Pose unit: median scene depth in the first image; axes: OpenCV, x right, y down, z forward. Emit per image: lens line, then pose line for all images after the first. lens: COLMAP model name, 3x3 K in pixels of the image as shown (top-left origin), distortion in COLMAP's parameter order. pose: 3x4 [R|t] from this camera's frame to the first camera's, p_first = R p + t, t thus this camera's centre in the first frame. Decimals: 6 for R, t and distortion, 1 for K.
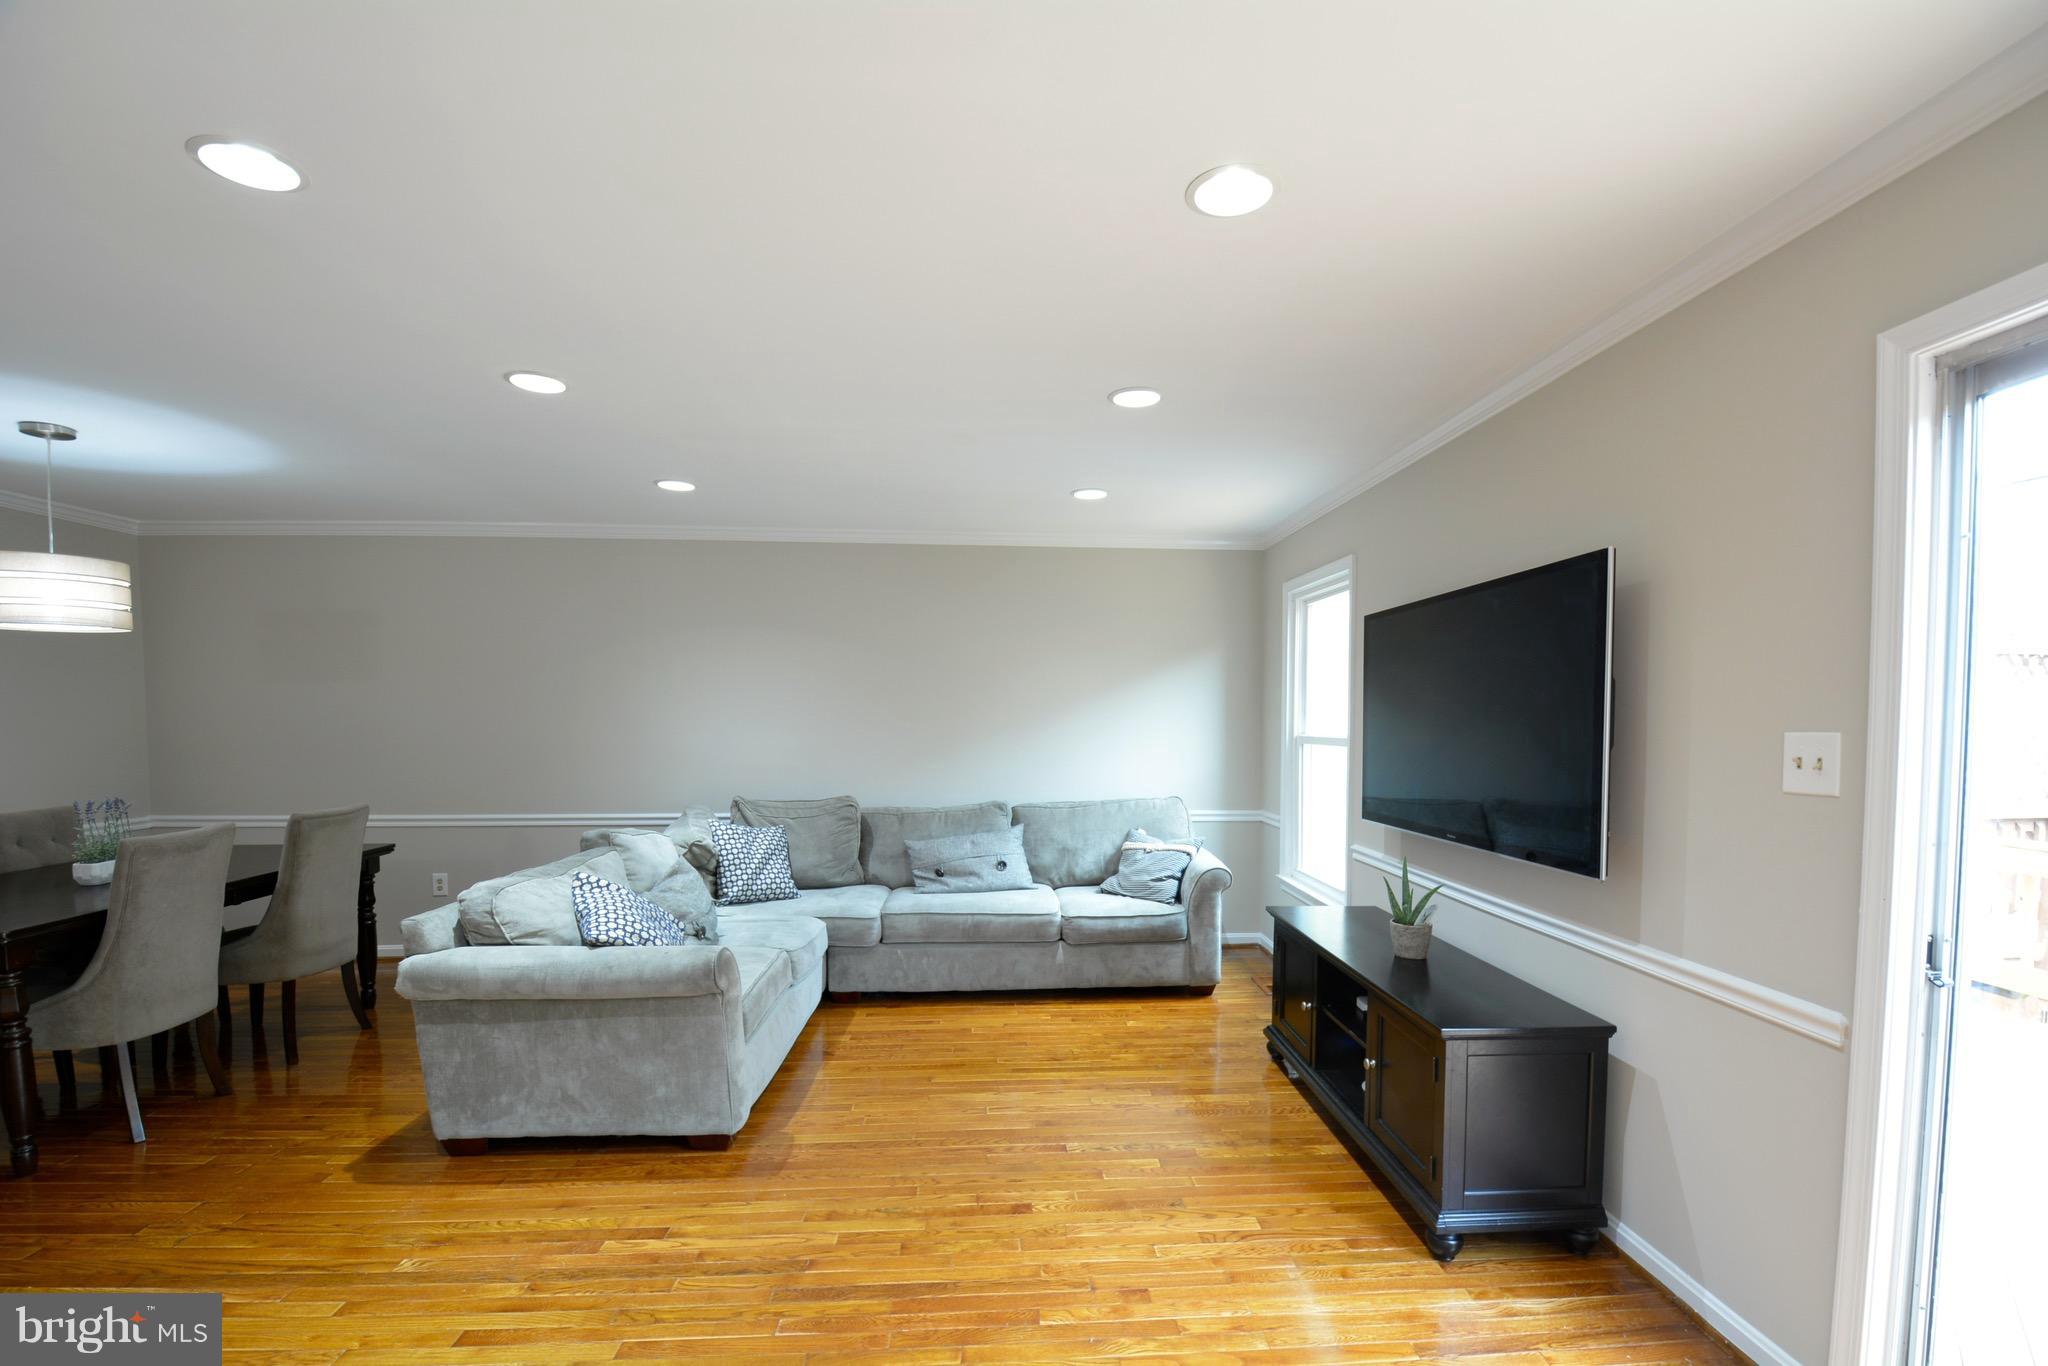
lens RADIAL K [[898.1, 0, 1049.5], [0, 898.1, 758.1], [0, 0, 1]] dist [0.022069, -0.026046]
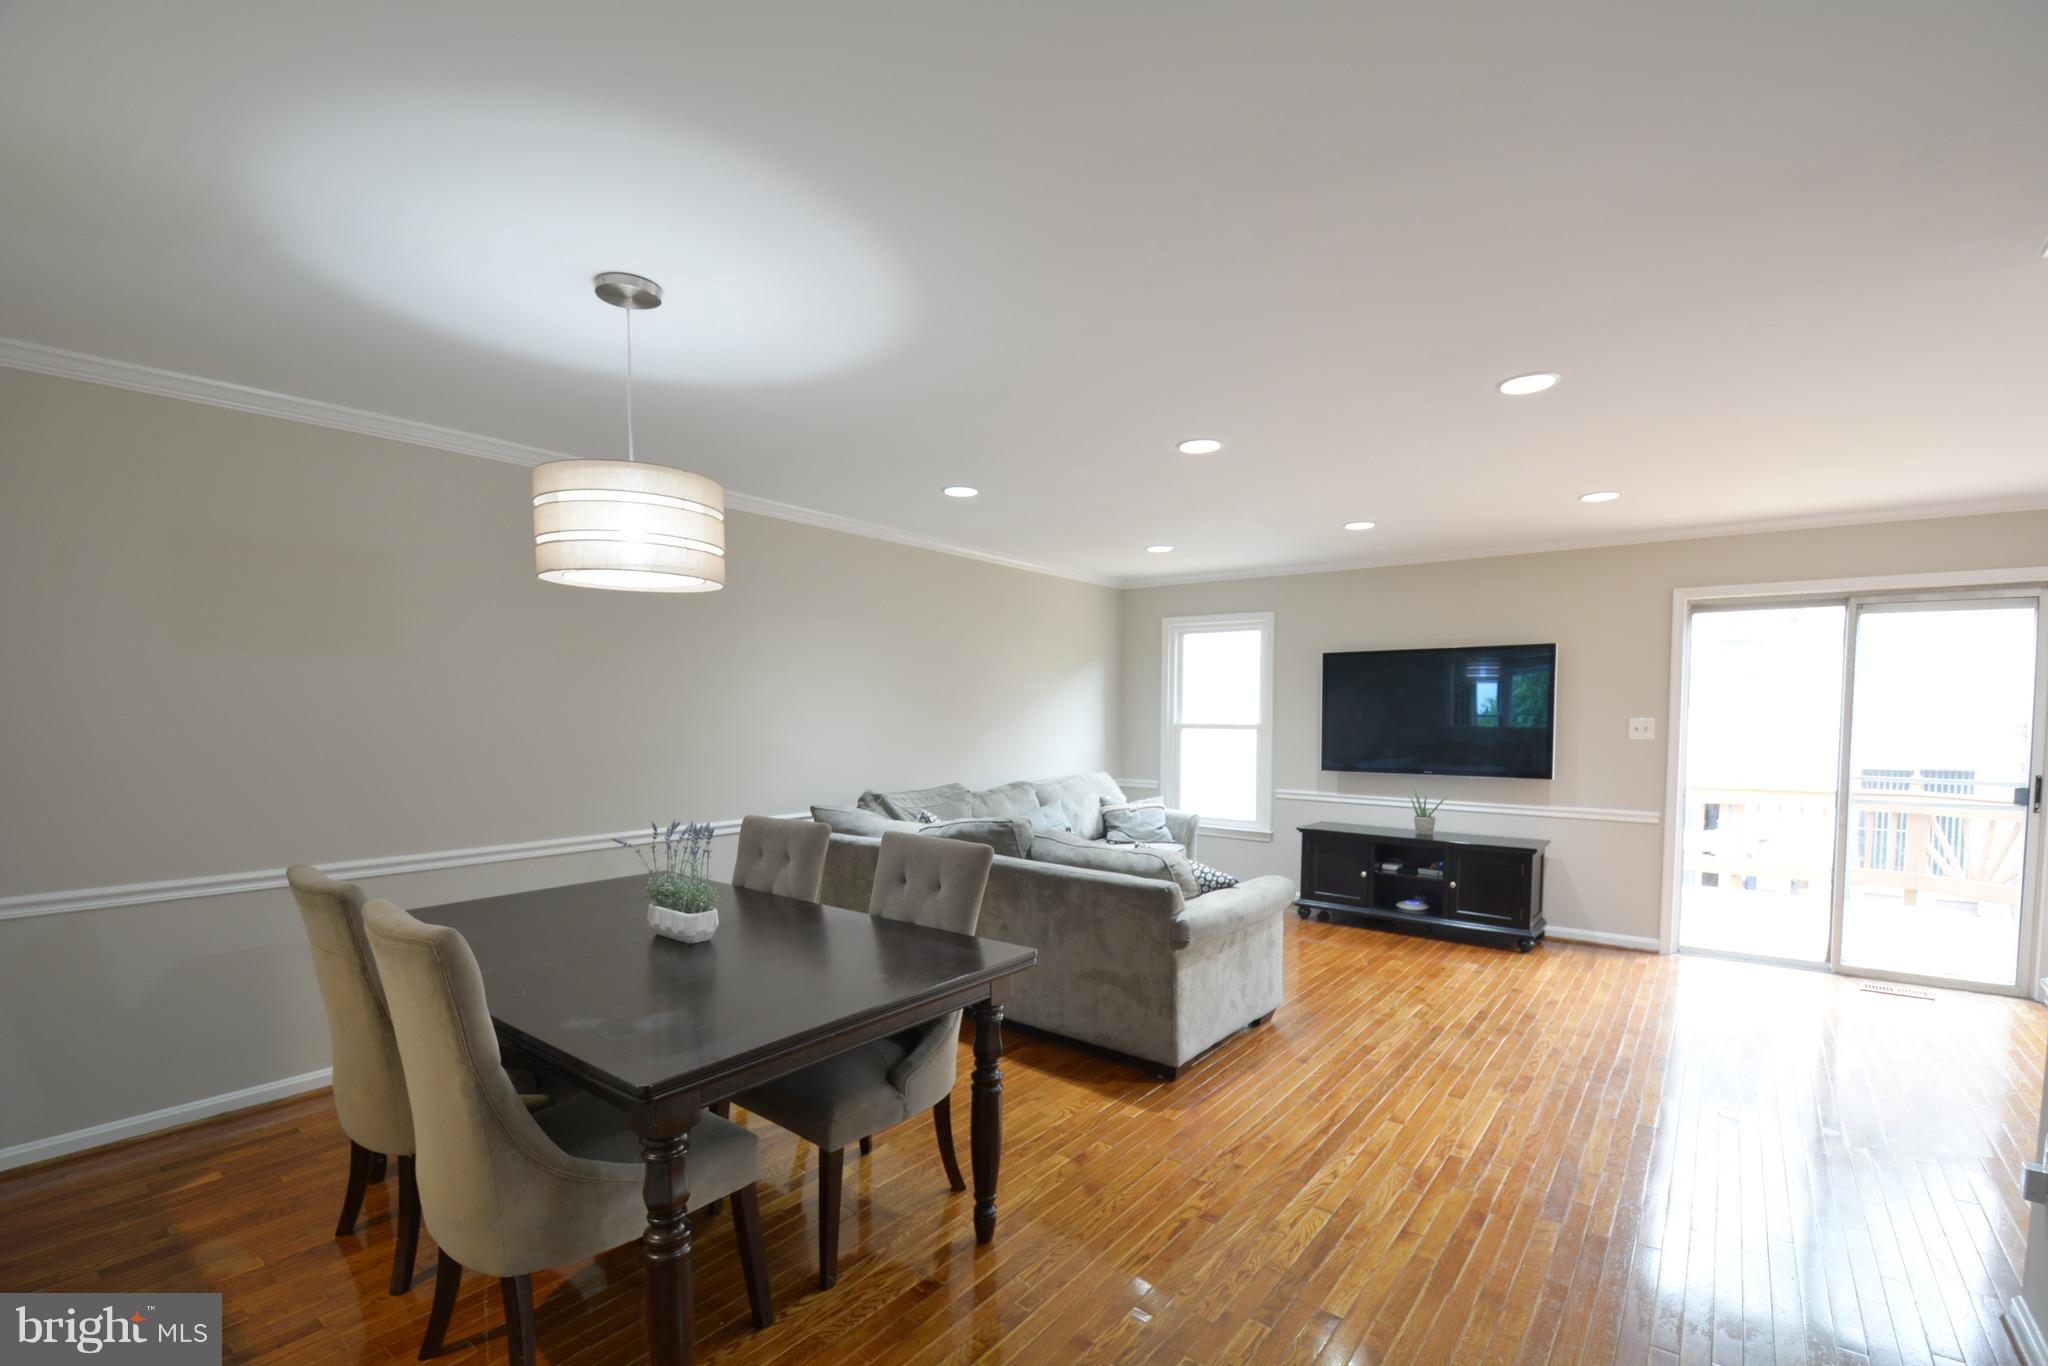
lens RADIAL K [[898.1, 0, 1049.5], [0, 898.1, 758.1], [0, 0, 1]] dist [0.022069, -0.026046]
pose [[0.656786, -0.039445, 0.753044, -1.101602], [0.031126, 0.999198, 0.025192, -0.013912], [-0.753434, 0.006893, 0.657487, 0.224482]]
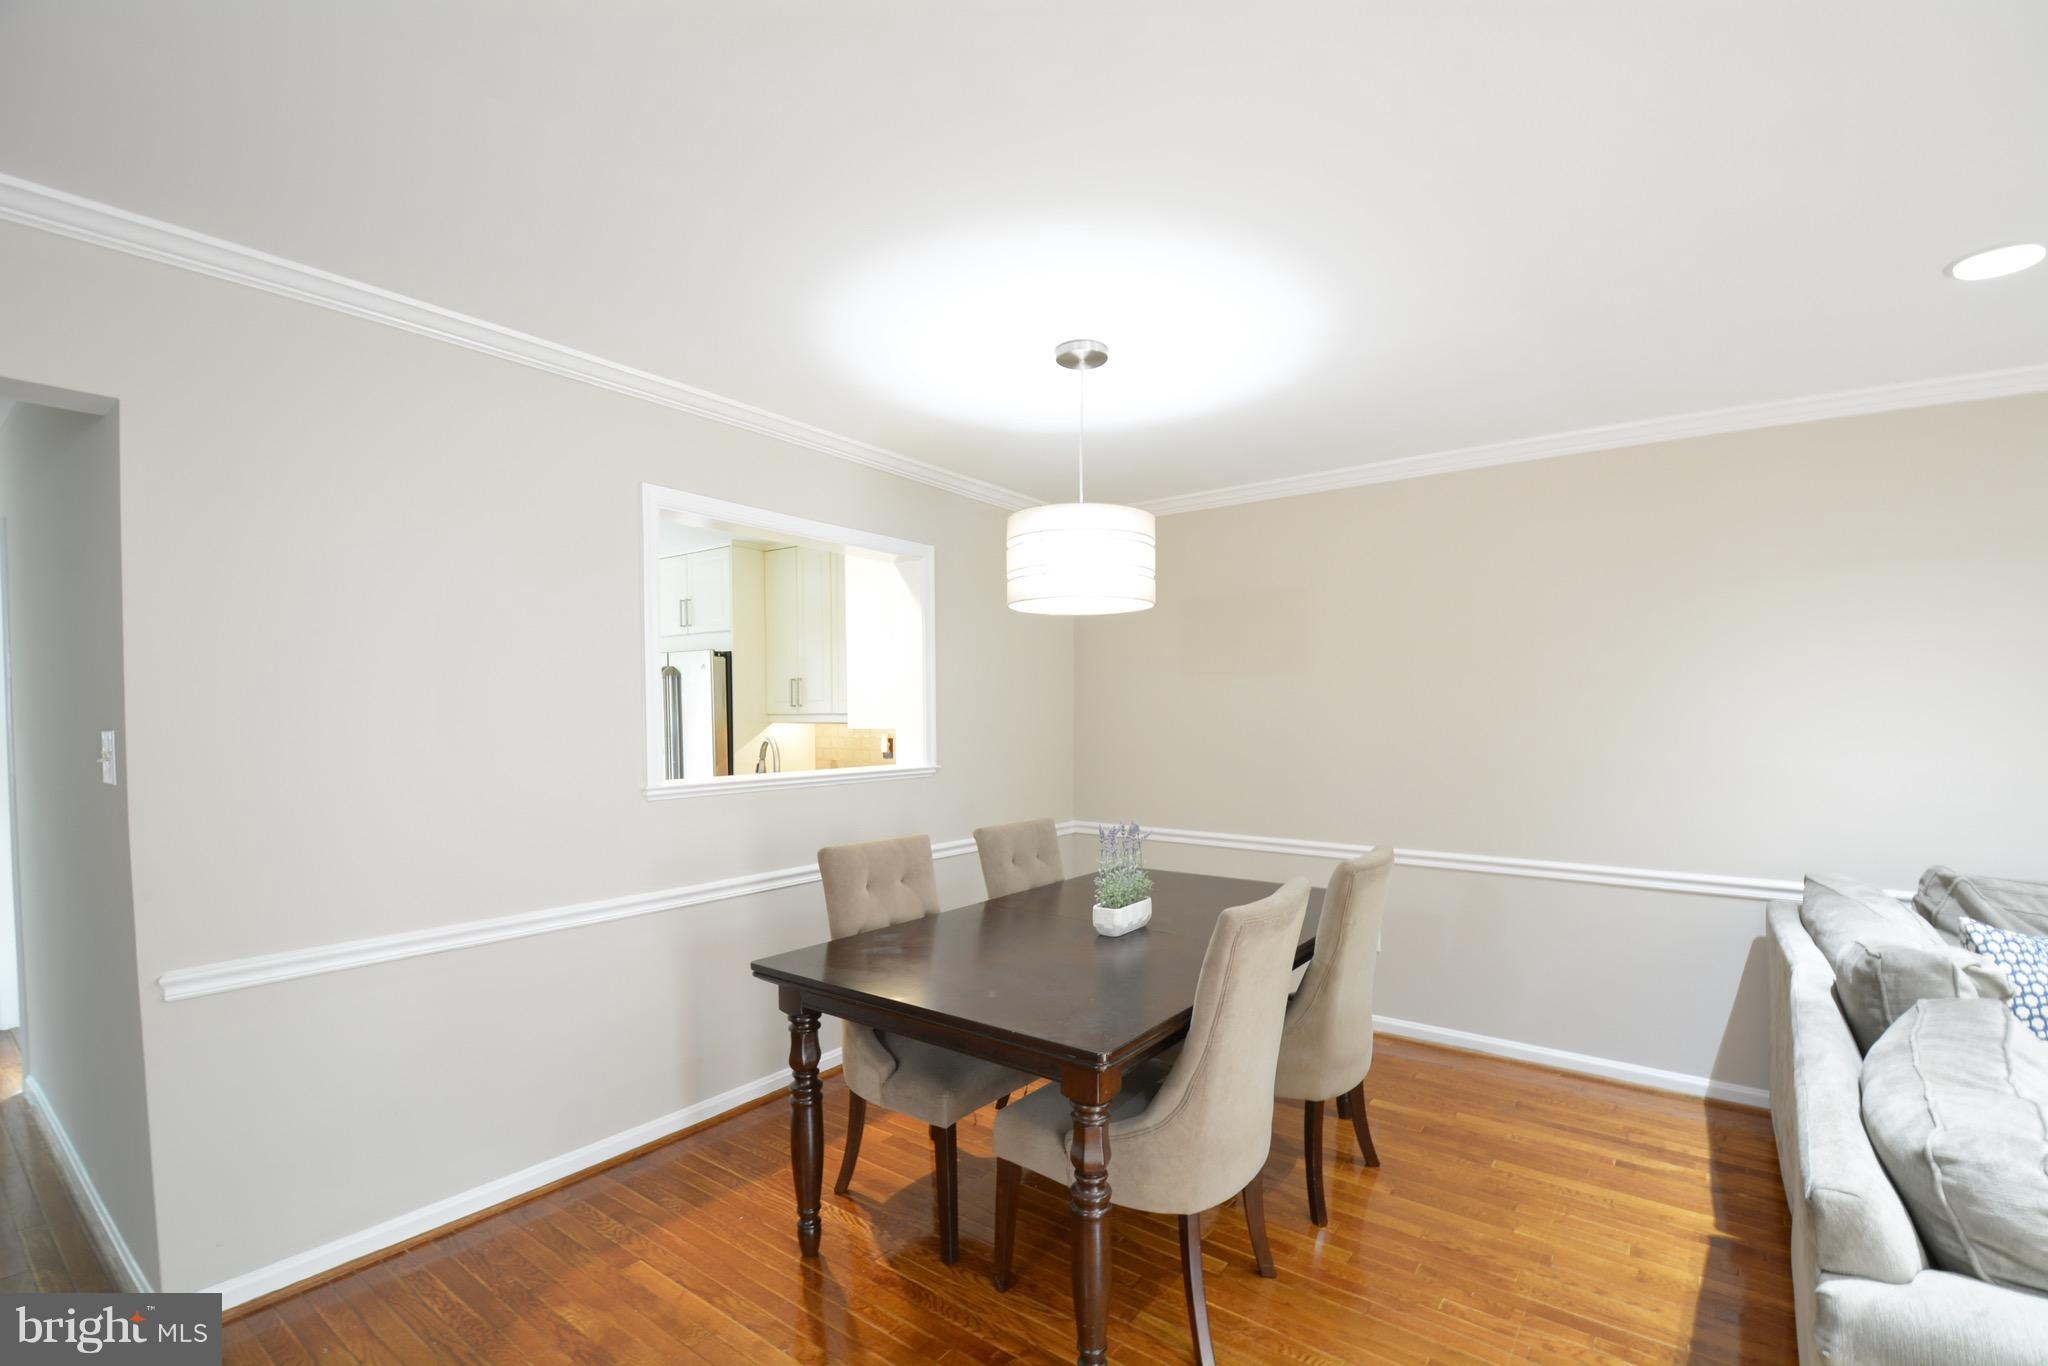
lens RADIAL K [[900.6, 0, 1048.6], [0, 900.6, 757.6], [0, 0, 1]] dist [0.016756, -0.022567]
pose [[0.770503, 0.029422, -0.636757, -0.478363], [-0.030674, 0.999488, 0.009066, -0.013935], [0.636698, 0.012546, 0.771011, 0.272726]]
